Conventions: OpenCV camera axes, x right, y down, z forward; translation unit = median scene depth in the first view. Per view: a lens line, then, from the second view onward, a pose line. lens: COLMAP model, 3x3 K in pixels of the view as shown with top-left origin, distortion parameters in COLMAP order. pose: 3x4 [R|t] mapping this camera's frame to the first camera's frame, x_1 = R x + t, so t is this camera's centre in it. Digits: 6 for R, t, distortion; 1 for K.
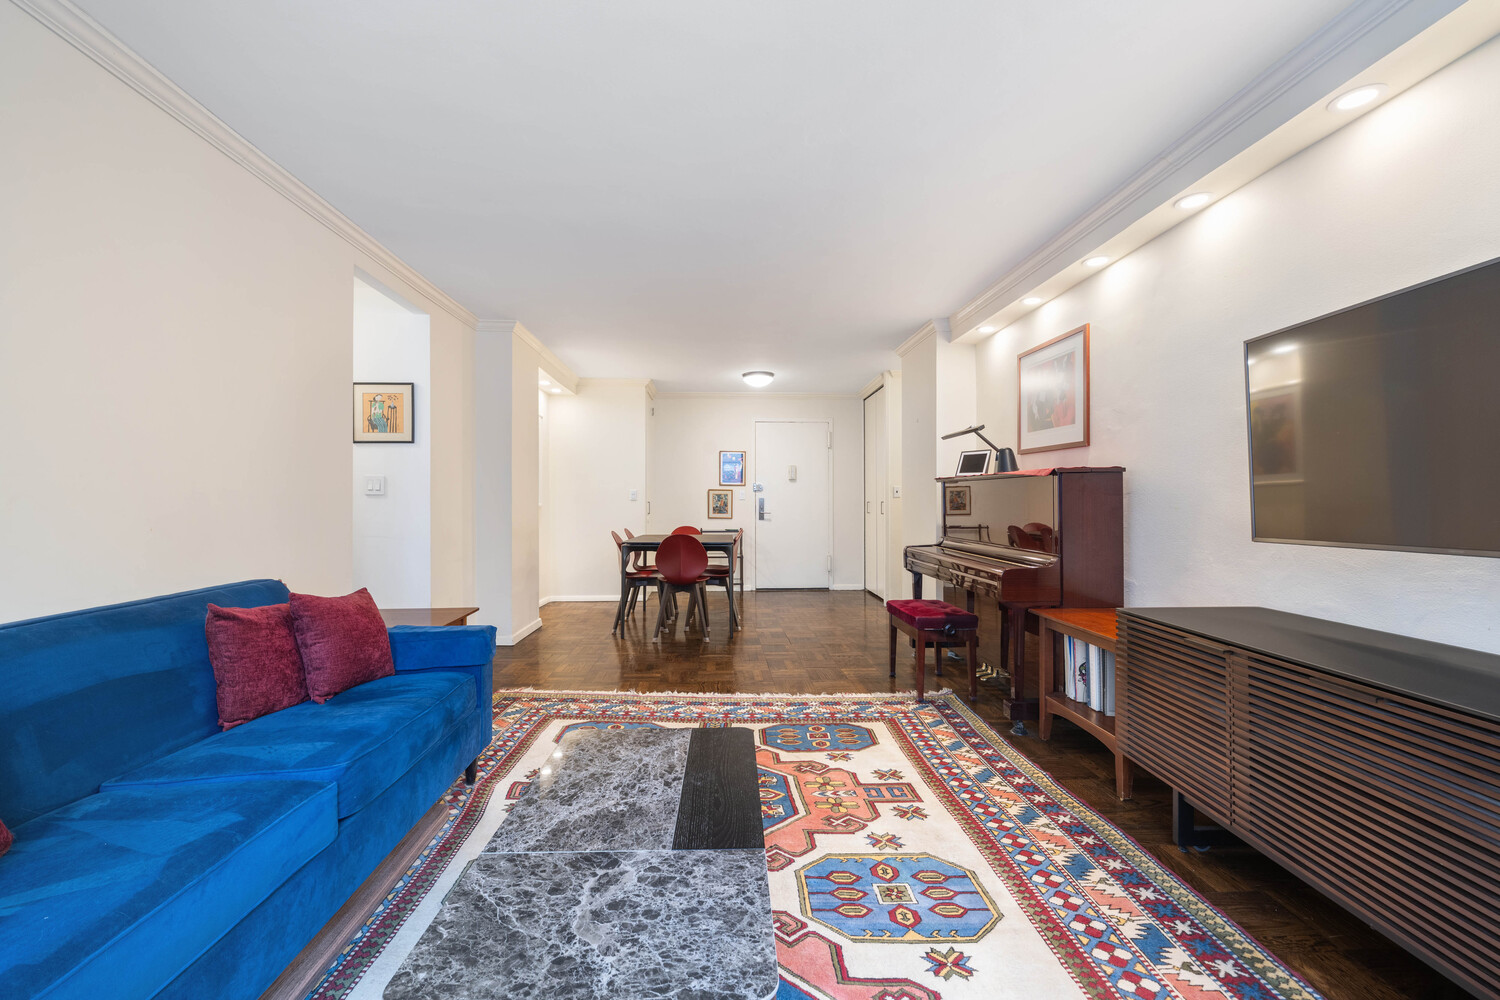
lens RADIAL K [[611.7, 0, 743.7], [0, 611.7, 498.3], [0, 0, 1]] dist [-0.001801, 0.000339]
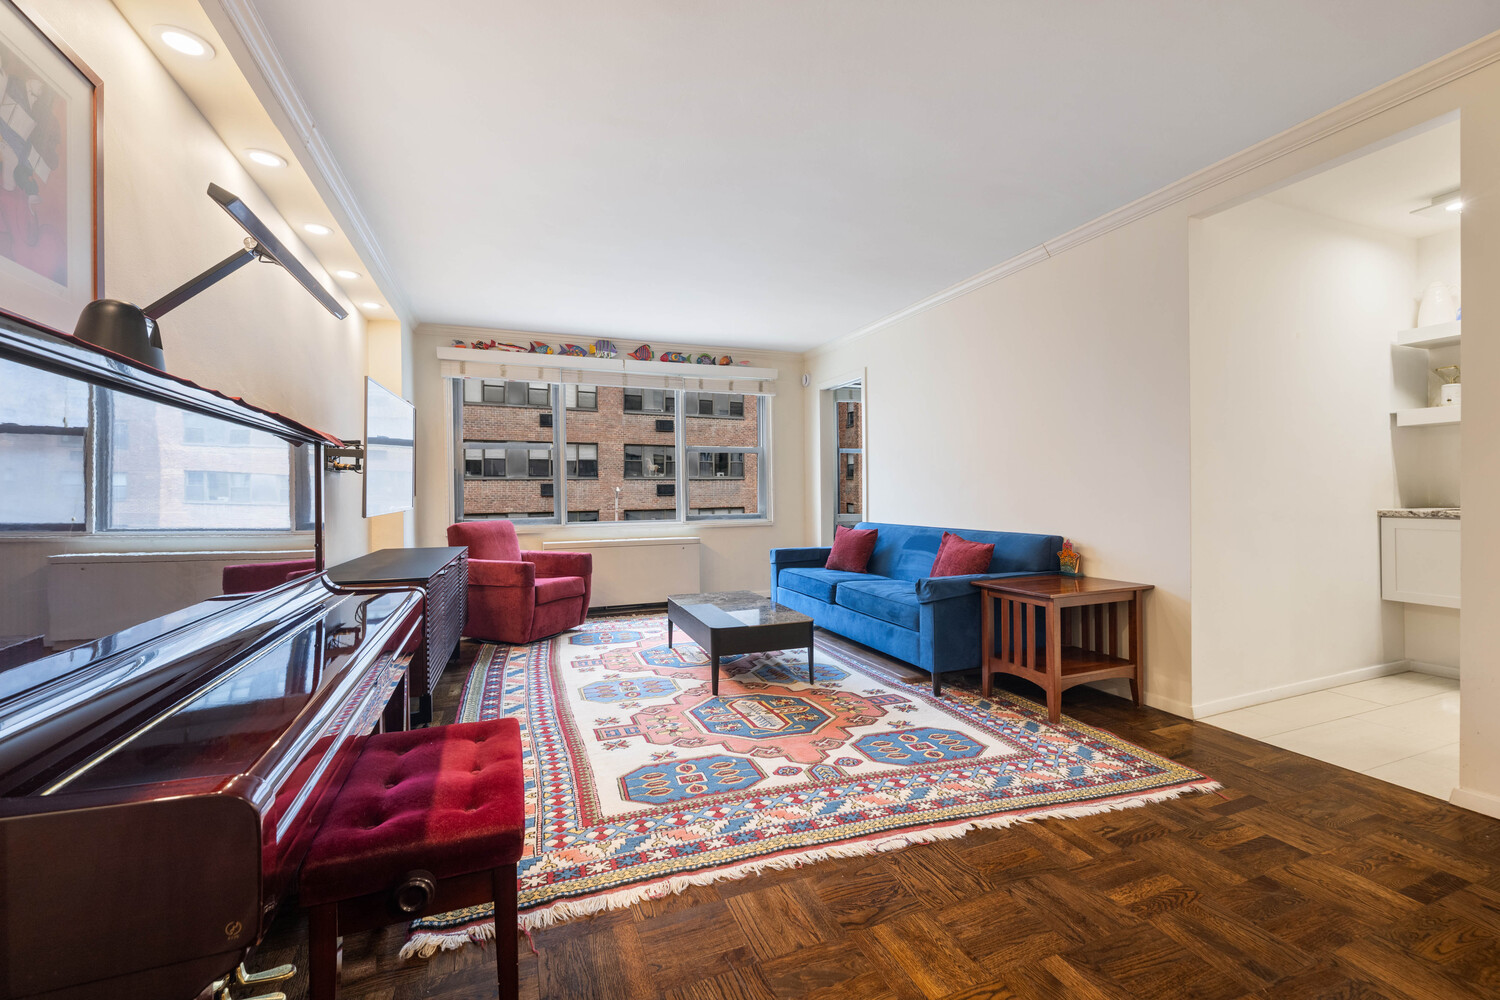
lens RADIAL K [[611.7, 0, 740.4], [0, 611.7, 490.9], [0, 0, 1]] dist [-0.001801, 0.000339]
pose [[-0.949766, 0.012917, -0.312693, 0.316385], [0.014765, 0.999885, -0.003541, 0.018180], [0.312611, -0.007980, -0.949848, 1.836940]]
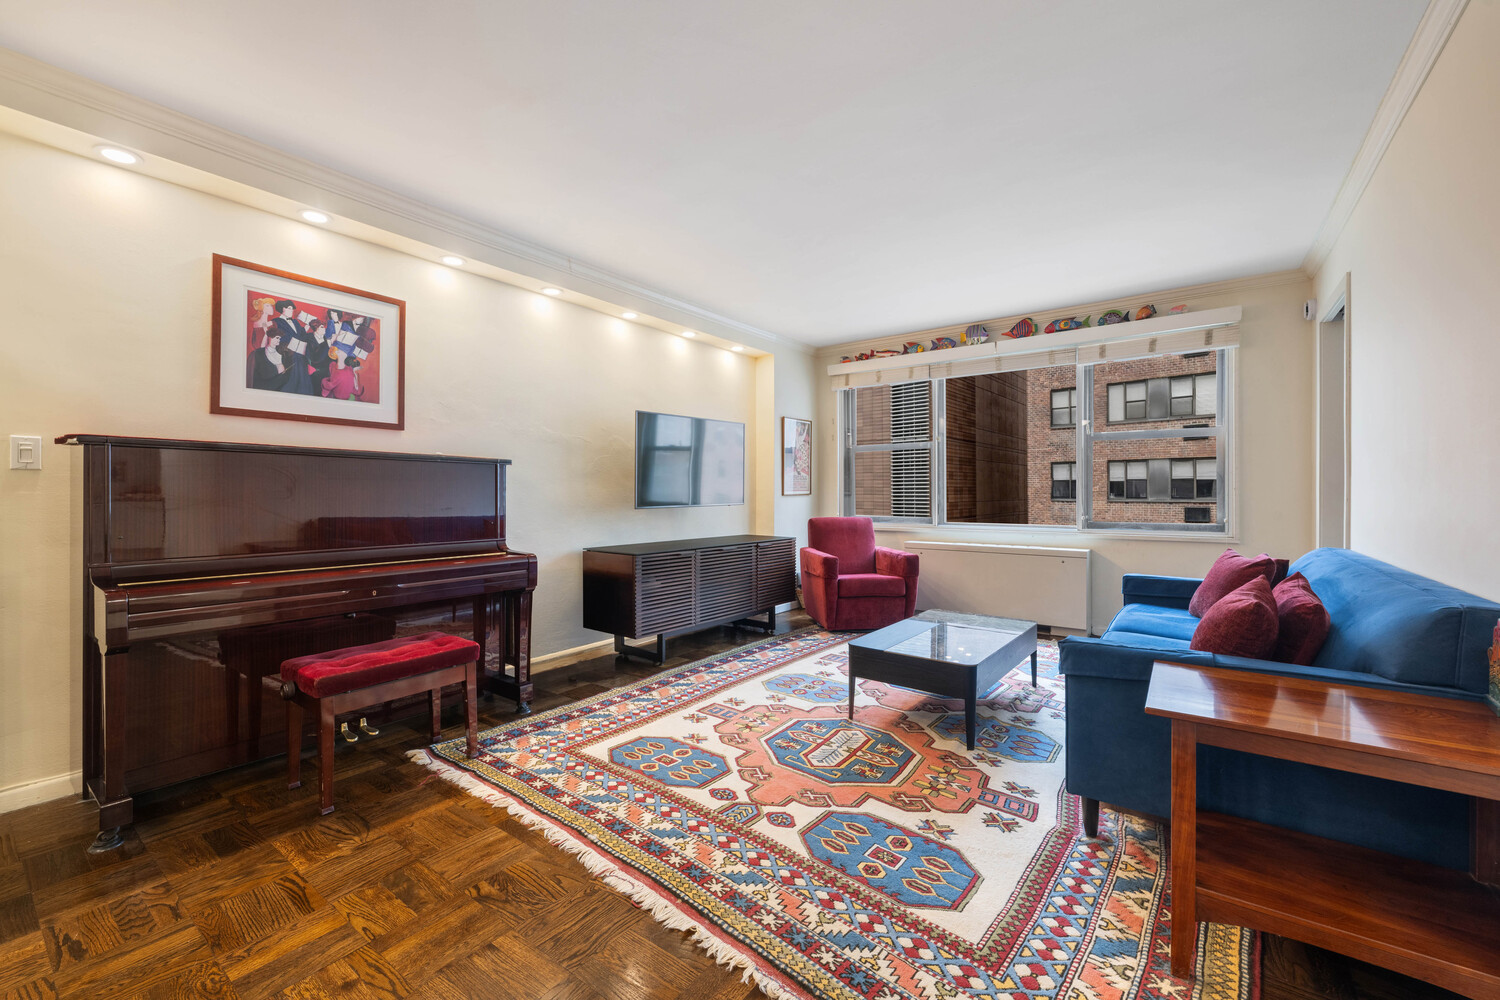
lens RADIAL K [[611.7, 0, 743.0], [0, 611.7, 488.0], [0, 0, 1]] dist [-0.001801, 0.000339]
pose [[-0.769022, 0.010947, 0.639129, -0.527301], [0.003047, 0.999905, -0.013460, 0.020959], [-0.639215, -0.008403, -0.768982, 1.643040]]
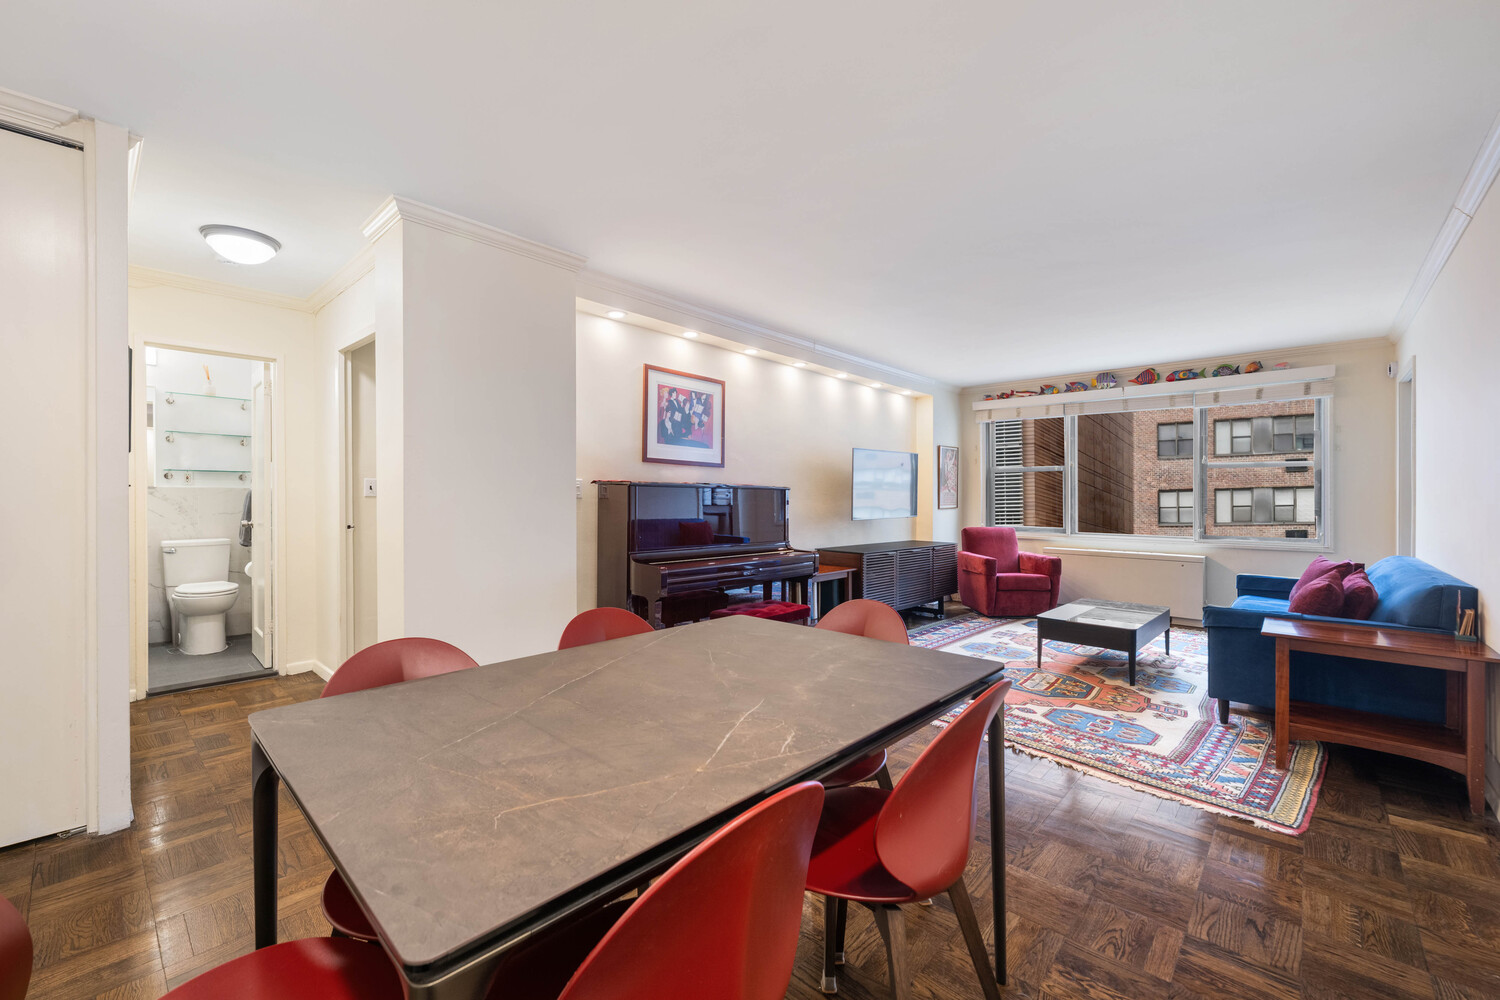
lens RADIAL K [[612.4, 0, 754.2], [0, 612.4, 488.1], [0, 0, 1]] dist [-0.002603, 0.000014]
pose [[-0.705451, 0.011821, 0.708660, -0.581090], [-0.004620, 0.999763, -0.021276, -0.010418], [-0.708744, -0.018284, -0.705229, 2.304153]]
